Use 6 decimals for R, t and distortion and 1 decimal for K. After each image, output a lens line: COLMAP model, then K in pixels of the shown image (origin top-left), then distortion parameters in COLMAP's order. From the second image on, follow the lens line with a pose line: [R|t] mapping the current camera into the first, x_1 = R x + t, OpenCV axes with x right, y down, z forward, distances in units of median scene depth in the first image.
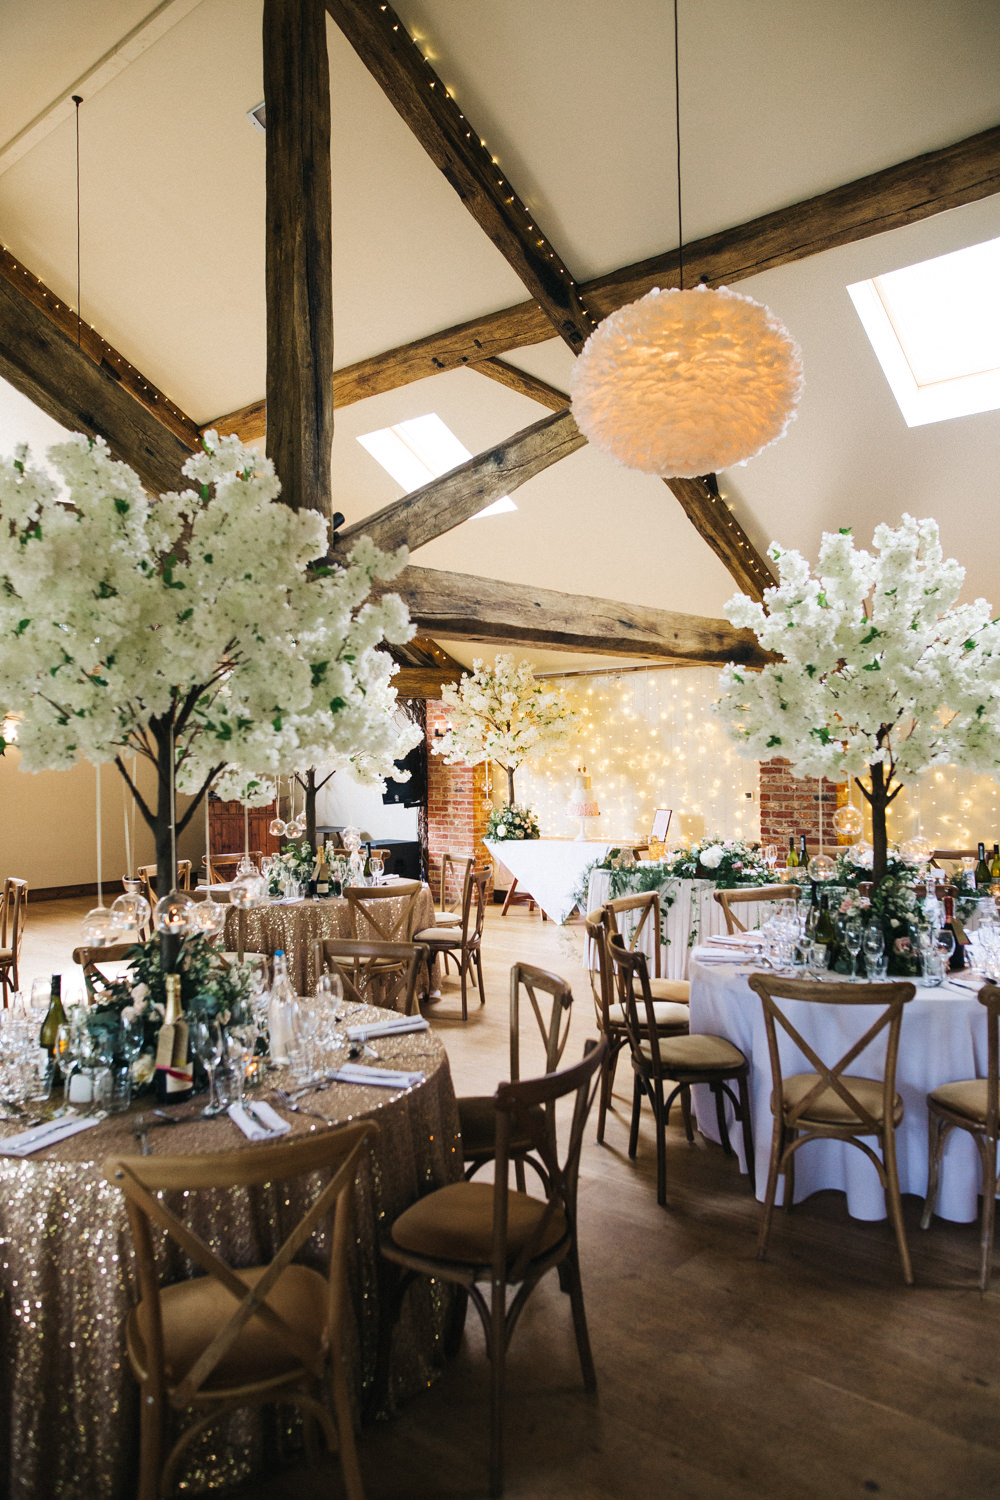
lens RADIAL K [[1035.9, 0, 500.8], [0, 1035.9, 748.6], [0, 0, 1]] dist [-0.008406, 0.002121]
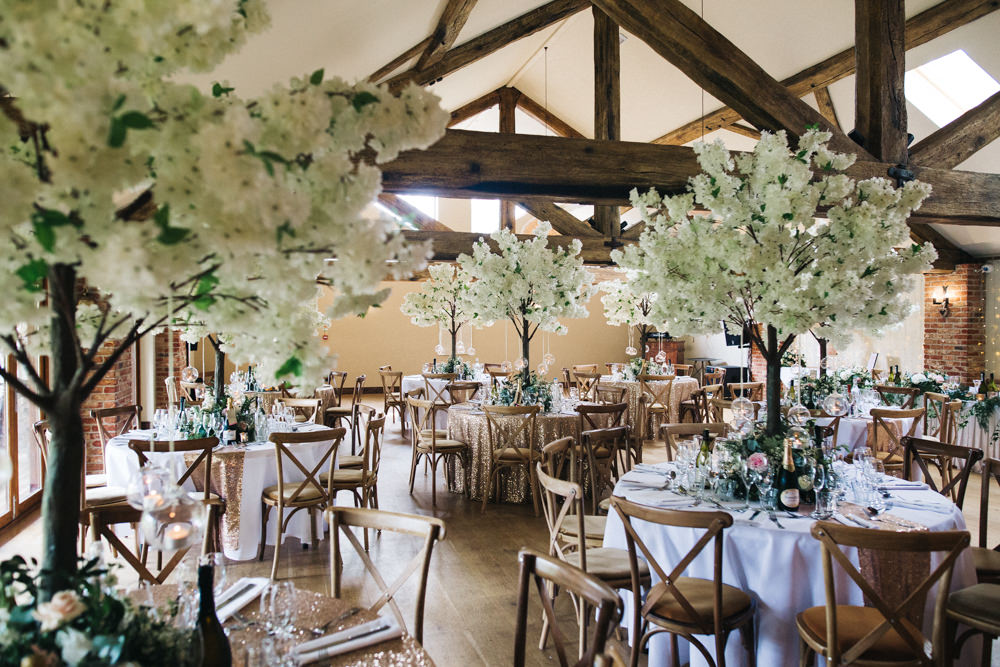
lens RADIAL K [[690.6, 0, 499.7], [0, 690.6, 333.2], [0, 0, 1]] dist [-0.008406, 0.002121]
pose [[0.843163, 0.022644, -0.537180, 0.317676], [-0.007196, 0.999498, 0.030838, -0.005313], [0.537609, -0.022136, 0.842903, -0.366257]]
